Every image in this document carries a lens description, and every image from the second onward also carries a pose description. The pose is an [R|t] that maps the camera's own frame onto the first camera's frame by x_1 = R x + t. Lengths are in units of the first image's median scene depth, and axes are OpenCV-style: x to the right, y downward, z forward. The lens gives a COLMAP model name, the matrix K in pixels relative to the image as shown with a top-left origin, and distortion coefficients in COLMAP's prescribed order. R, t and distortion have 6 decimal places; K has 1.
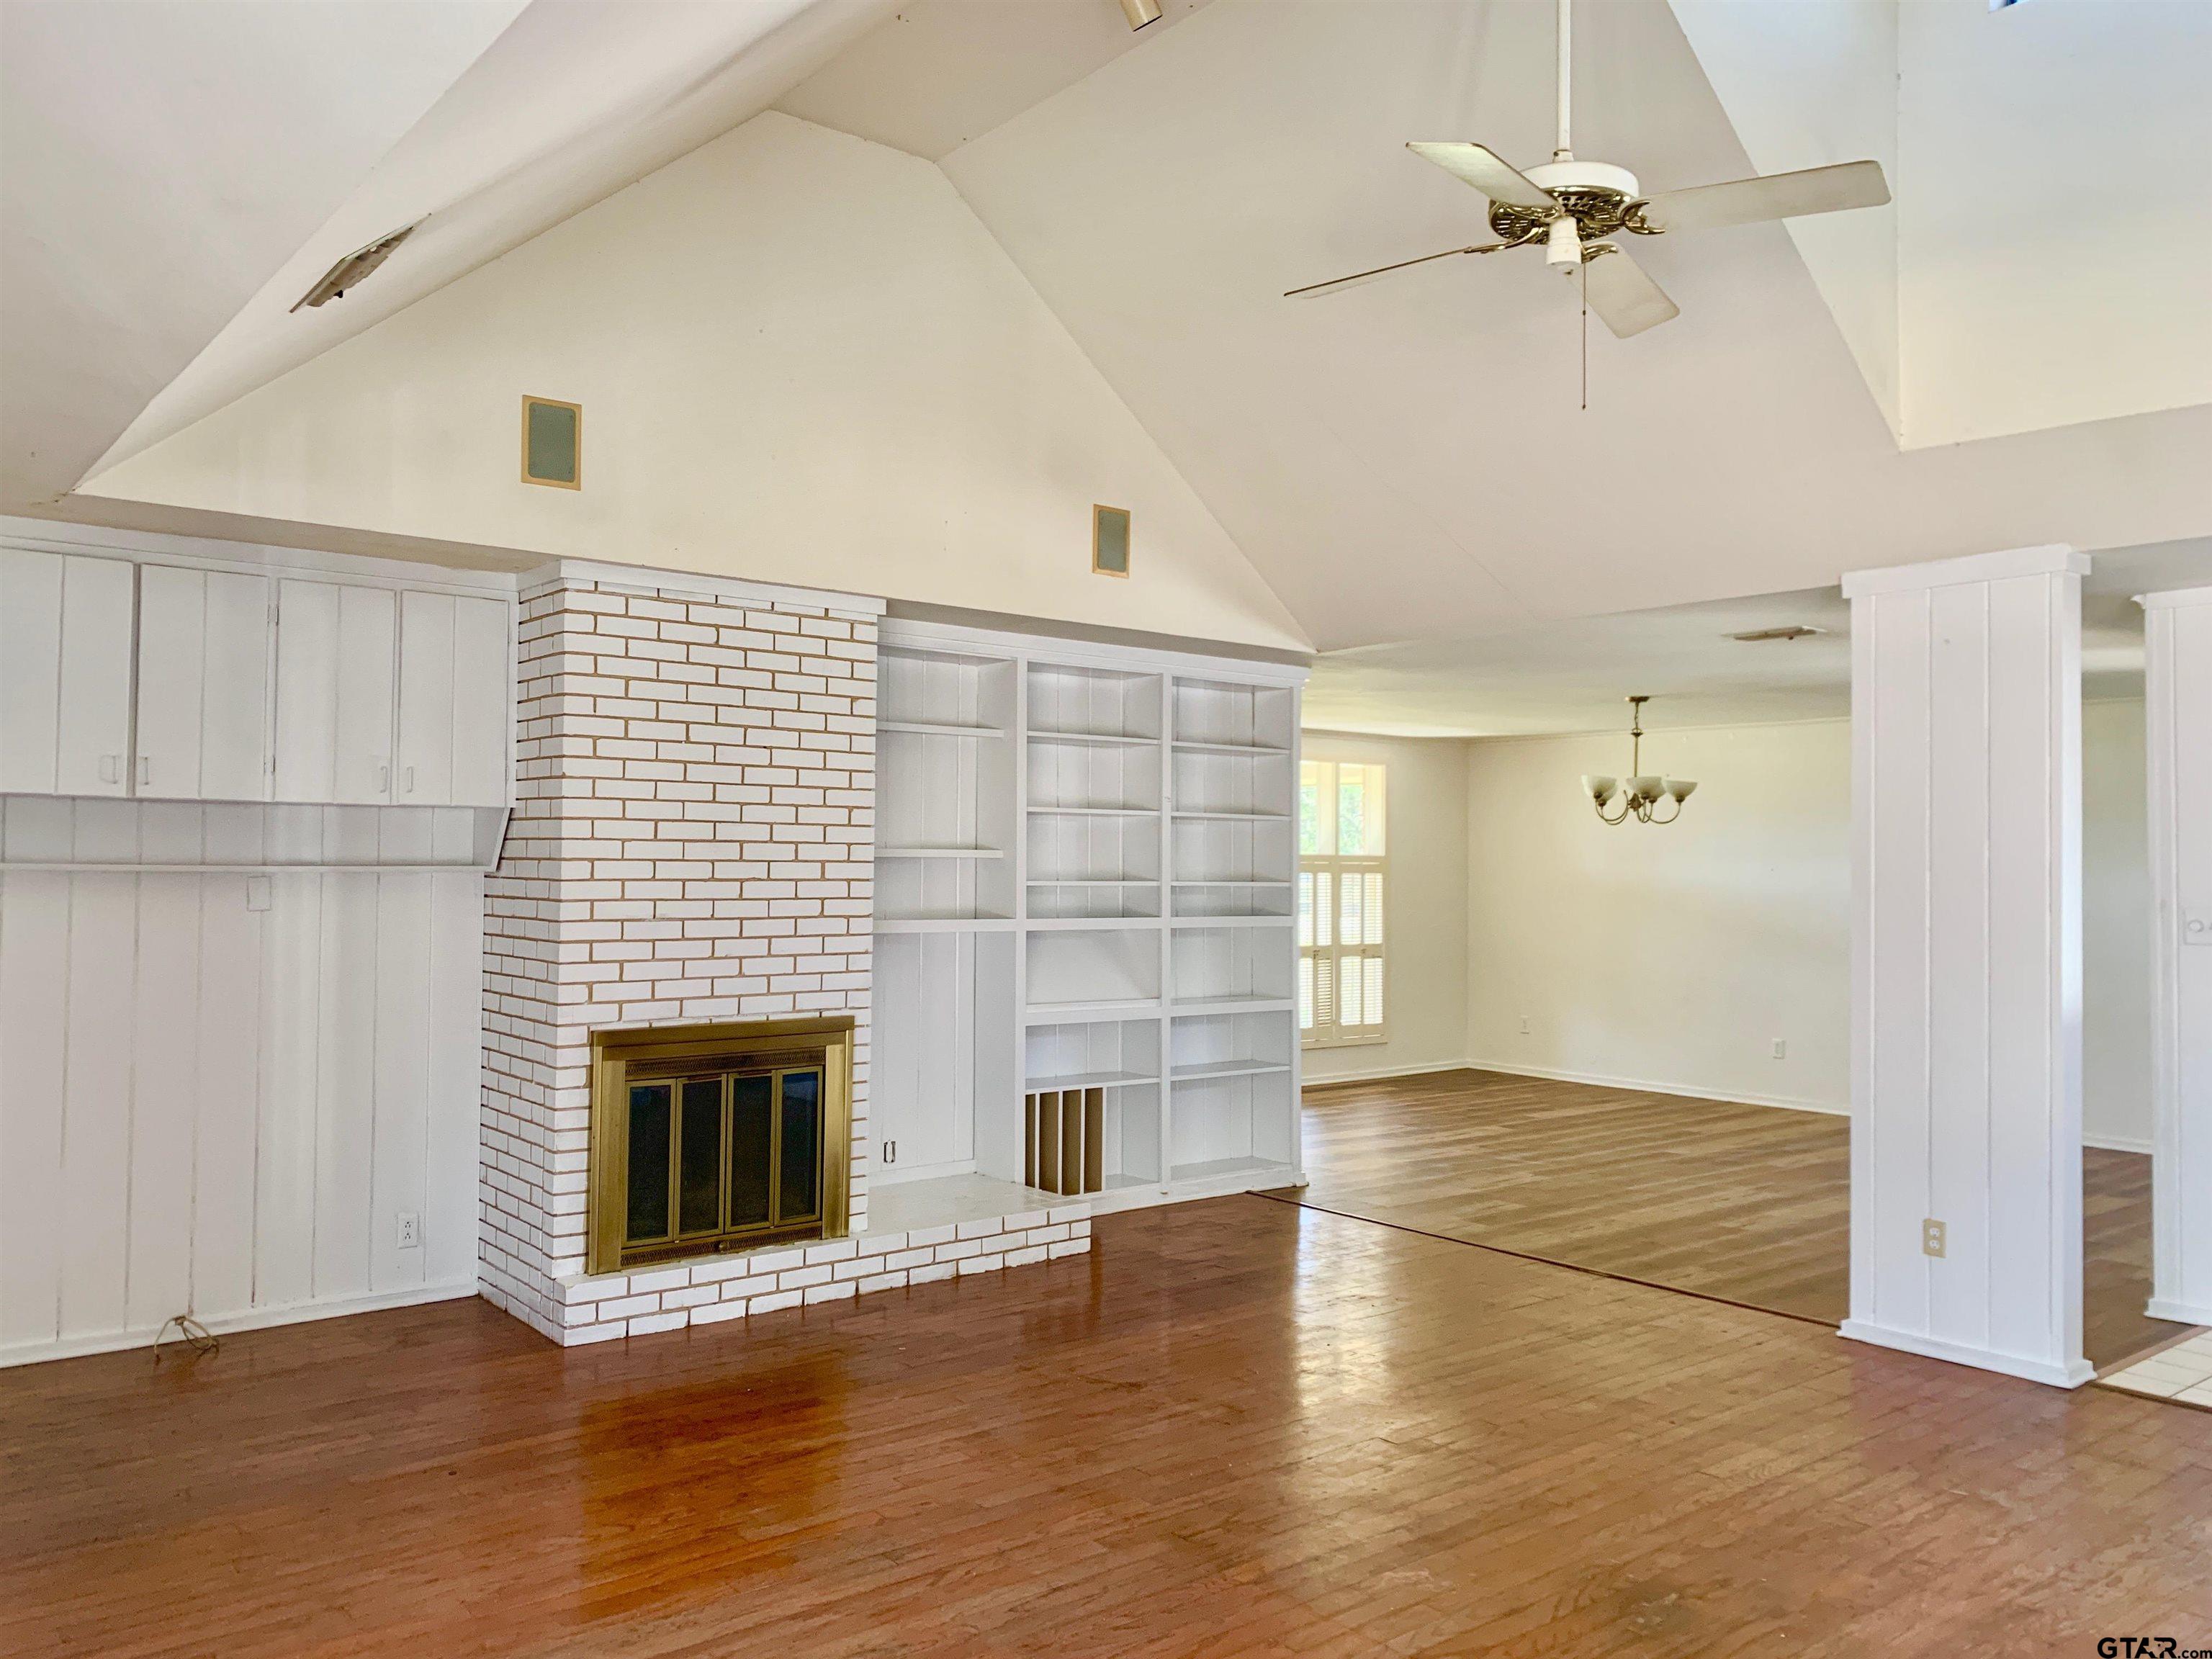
lens RADIAL K [[1691.9, 0, 1105.5], [0, 1691.9, 816.9], [0, 0, 1]] dist [0.050575, -0.049877]
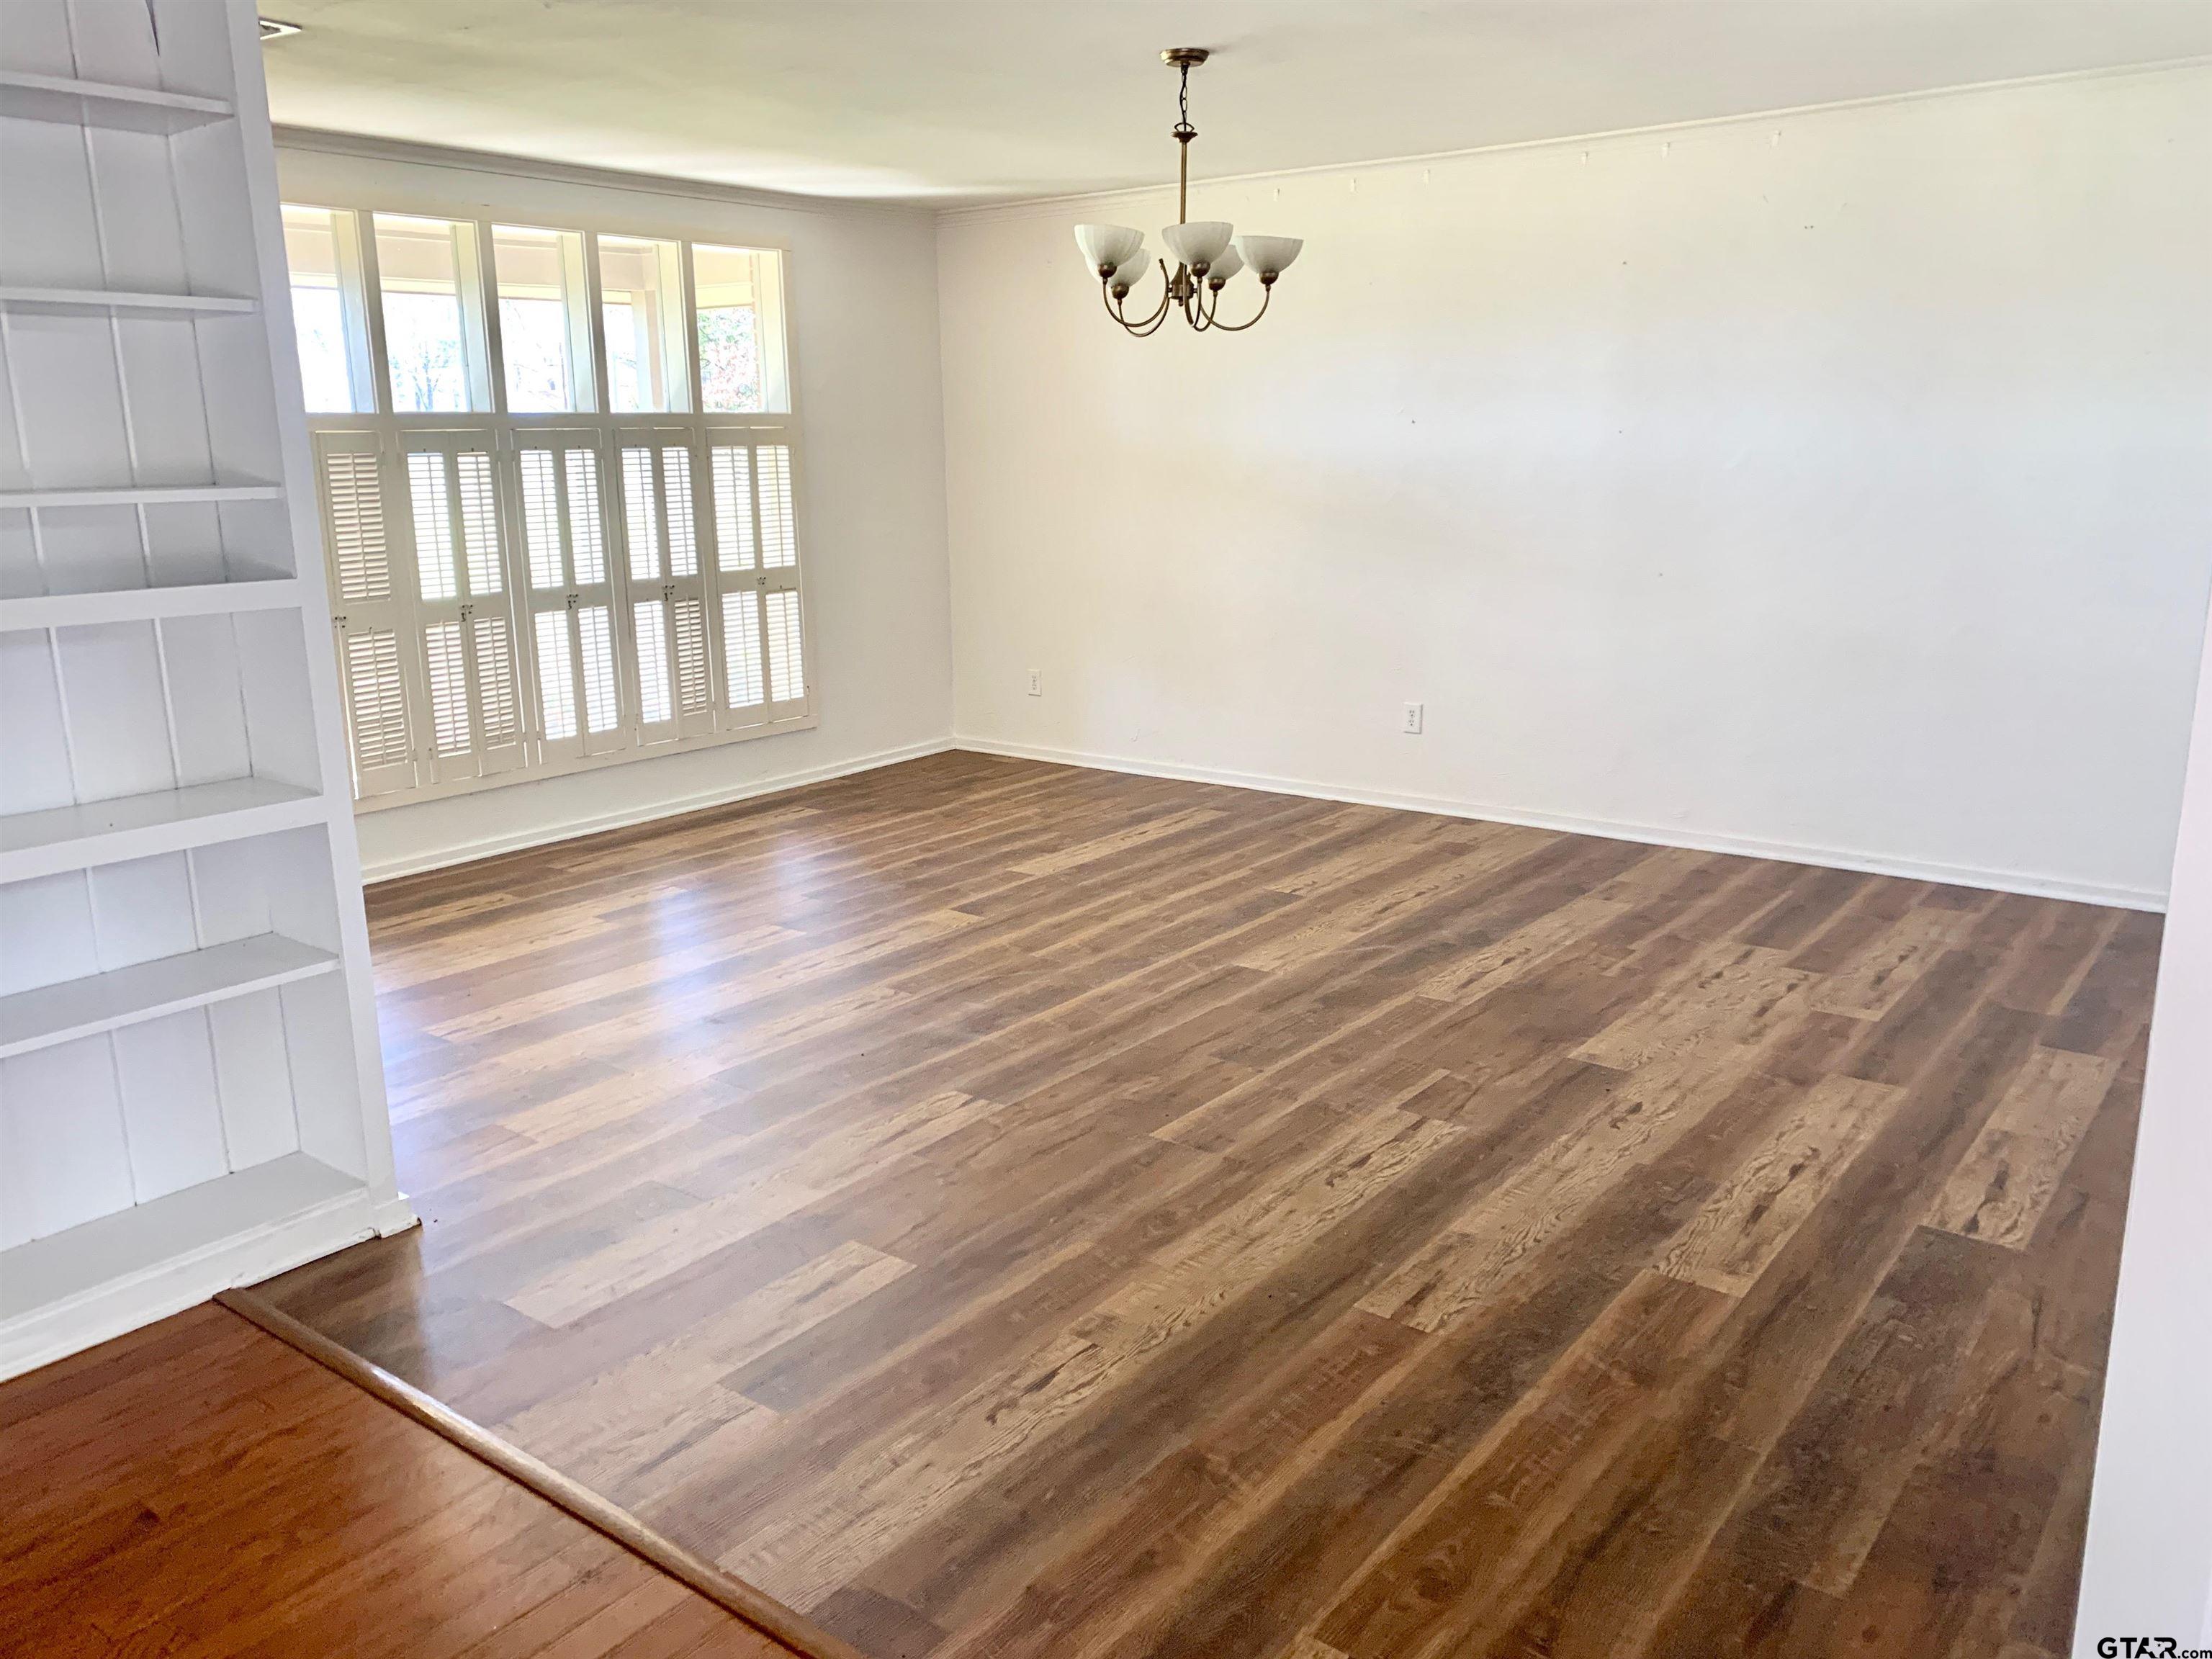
lens RADIAL K [[1691.9, 0, 1098.2], [0, 1691.9, 827.7], [0, 0, 1]] dist [0.050575, -0.049877]
pose [[0.972870, -0.078143, 0.217755, 0.158952], [0.019957, 0.966067, 0.257521, 0.014594], [-0.230489, -0.246189, 0.941417, 0.475194]]
